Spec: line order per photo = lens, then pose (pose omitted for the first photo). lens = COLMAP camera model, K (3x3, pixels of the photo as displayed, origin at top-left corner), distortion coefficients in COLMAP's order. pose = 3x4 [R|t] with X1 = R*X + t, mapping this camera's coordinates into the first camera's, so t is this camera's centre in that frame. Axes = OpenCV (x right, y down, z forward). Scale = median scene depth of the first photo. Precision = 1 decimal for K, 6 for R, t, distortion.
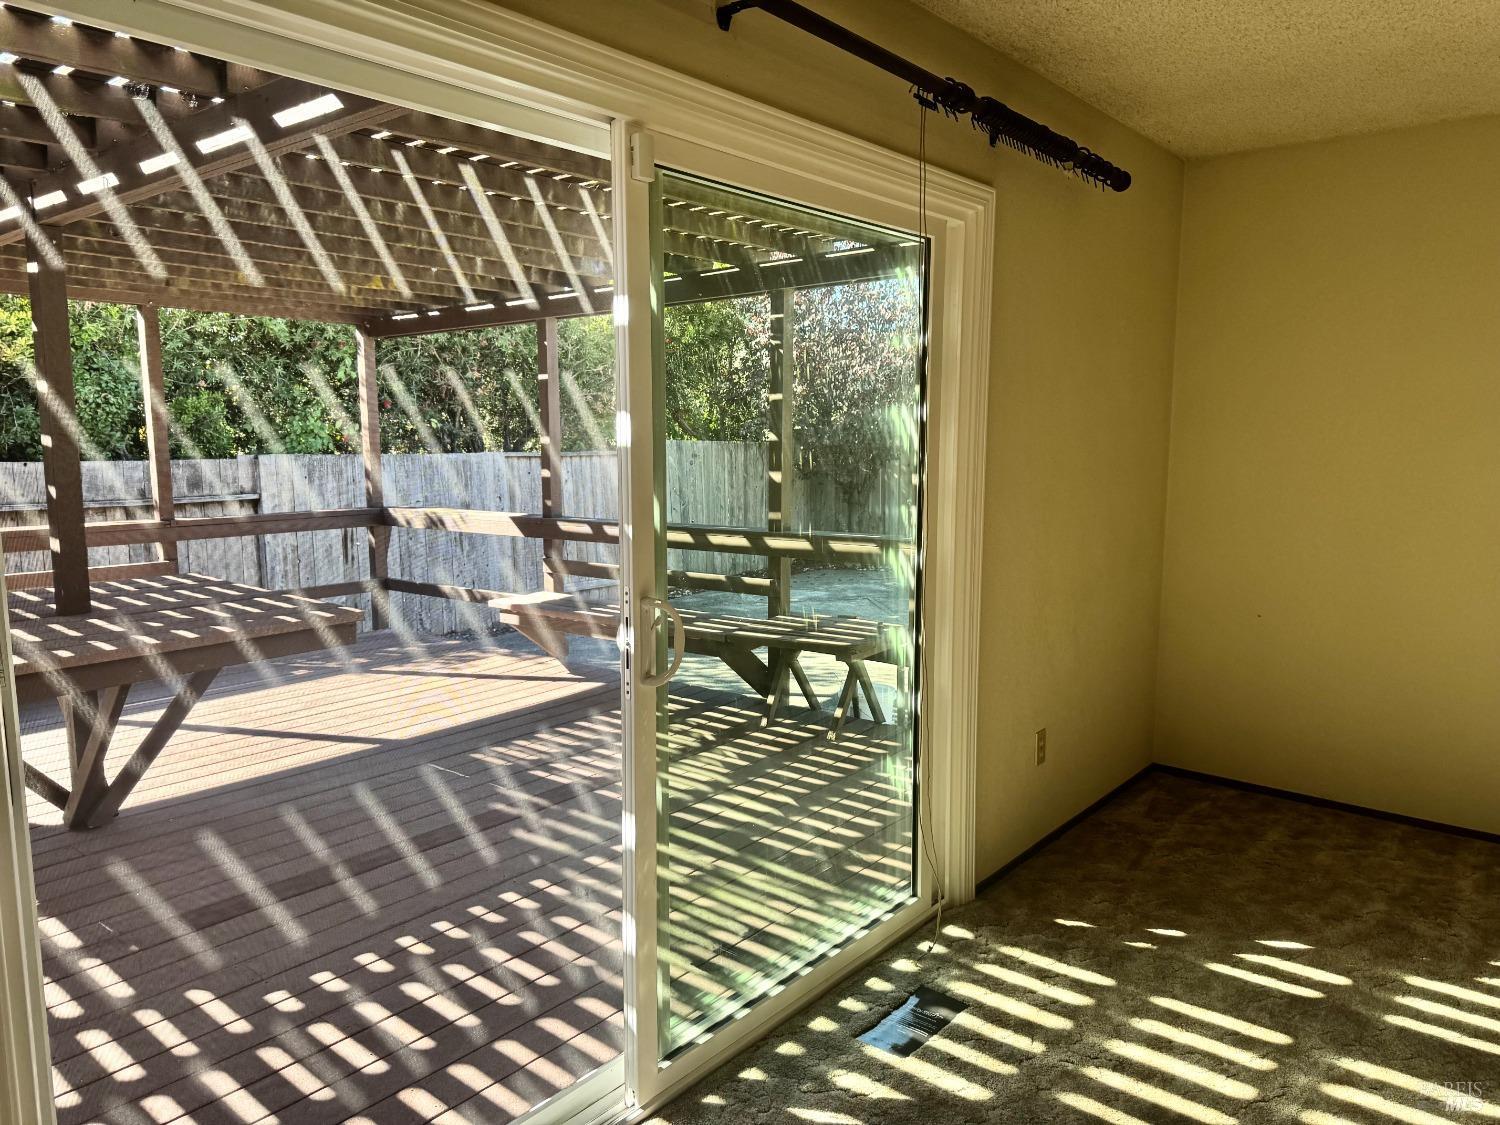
lens RADIAL K [[1041.2, 0, 751.6], [0, 1041.2, 562.3], [0, 0, 1]] dist [0.062858, -0.080037]
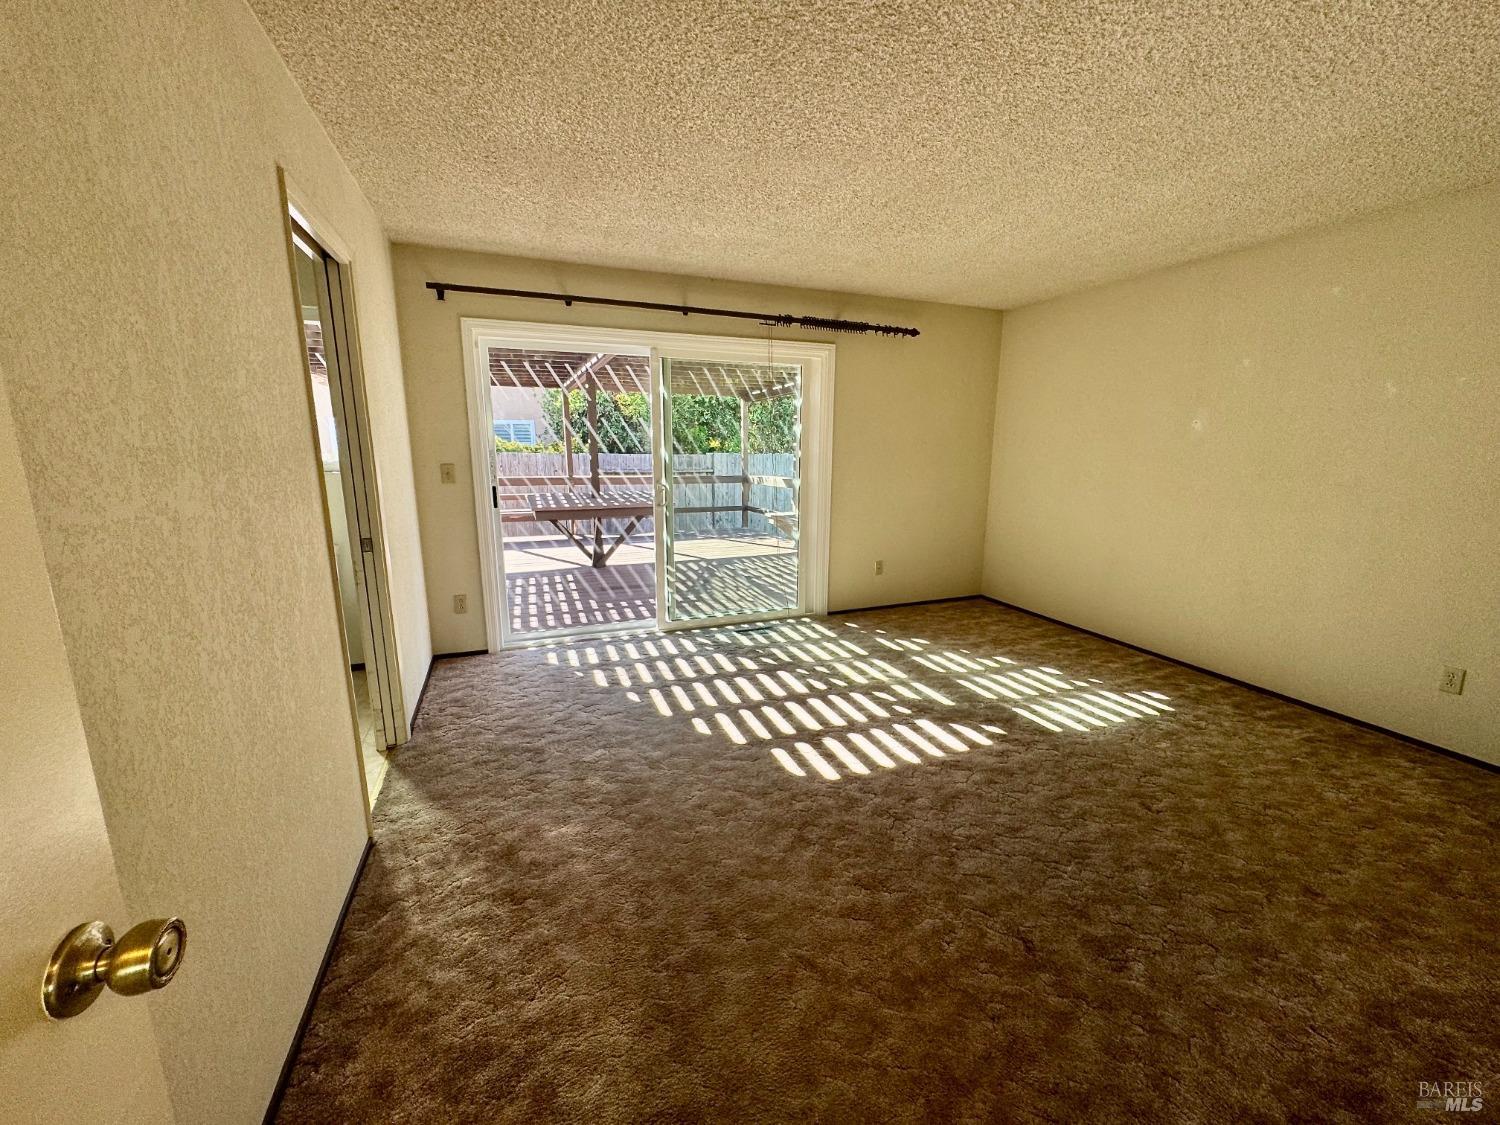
lens RADIAL K [[597.5, 0, 752.5], [0, 597.5, 566.0], [0, 0, 1]] dist [-0.002016, 0.000356]
pose [[0.876719, 0.098477, -0.470815, 0.356182], [-0.064906, 0.994086, 0.087063, 0.036600], [0.476604, -0.045771, 0.877926, -0.197829]]
